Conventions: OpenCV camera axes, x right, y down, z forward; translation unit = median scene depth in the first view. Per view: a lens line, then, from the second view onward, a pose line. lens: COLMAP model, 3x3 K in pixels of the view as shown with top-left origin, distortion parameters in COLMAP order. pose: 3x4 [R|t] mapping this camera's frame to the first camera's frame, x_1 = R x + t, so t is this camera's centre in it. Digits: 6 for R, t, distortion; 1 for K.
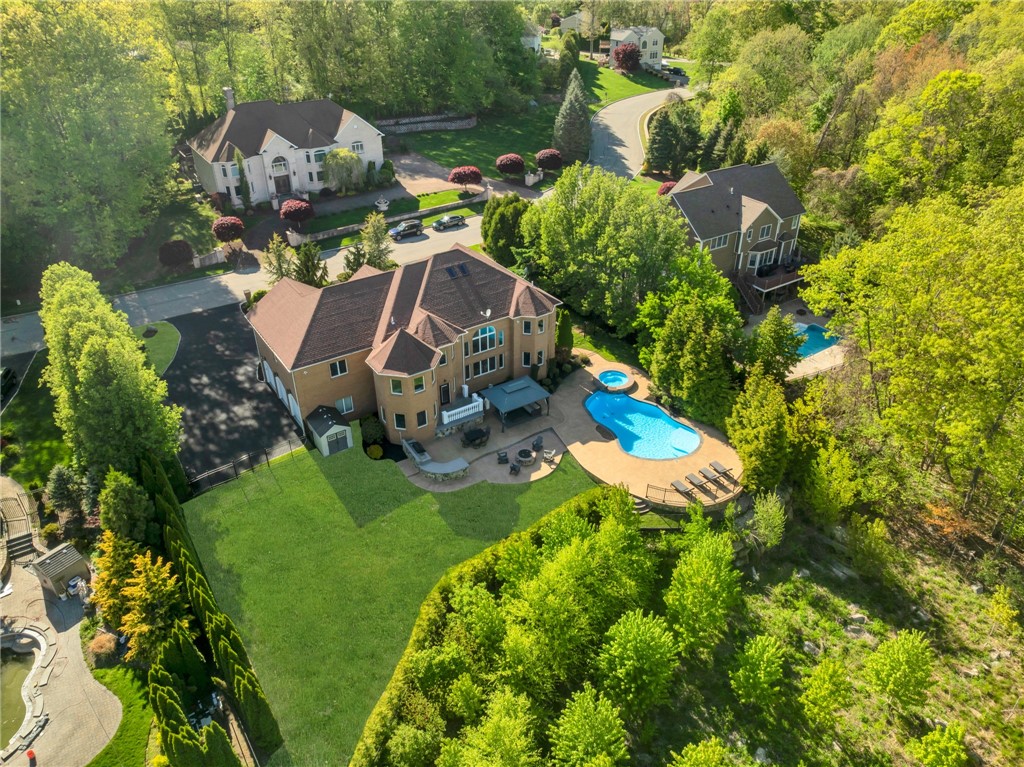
lens RADIAL K [[711.7, 0, 514.3], [0, 711.7, 382.9], [0, 0, 1]] dist [-0.021291, -0.007042]
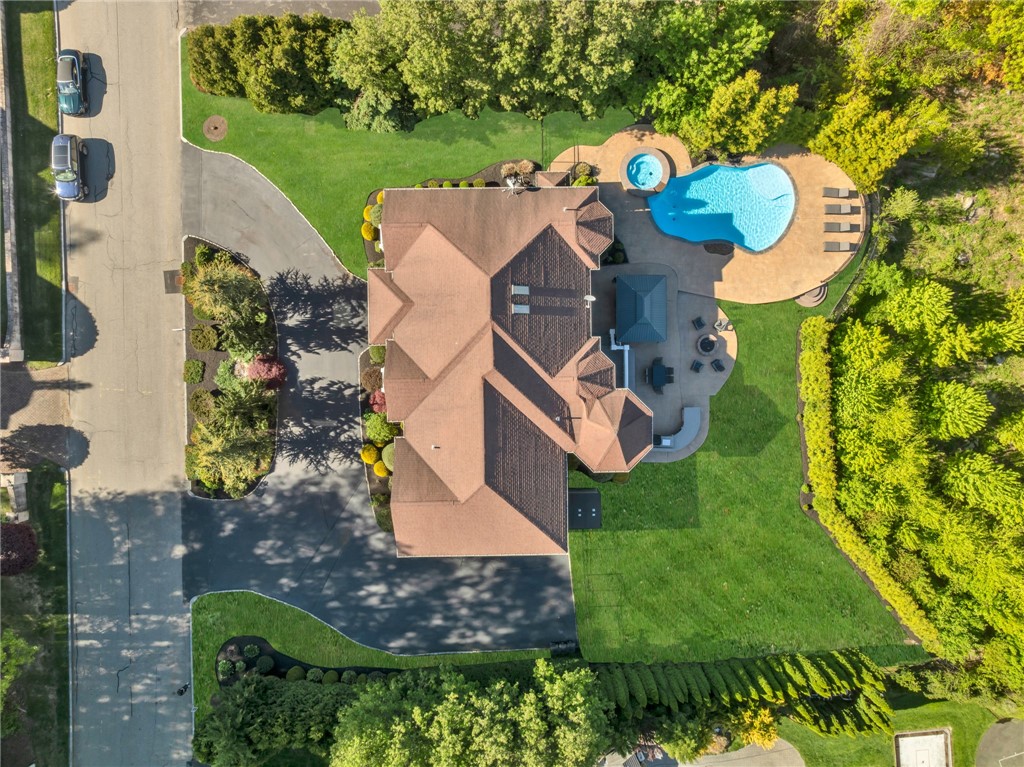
lens RADIAL K [[711.7, 0, 512.3], [0, 711.7, 388.2], [0, 0, 1]] dist [-0.021291, -0.007042]
pose [[0.548451, -0.836057, -0.014540, -0.163820], [0.459193, 0.286606, 0.840832, -0.811861], [-0.698816, -0.467832, 0.541100, 0.637861]]
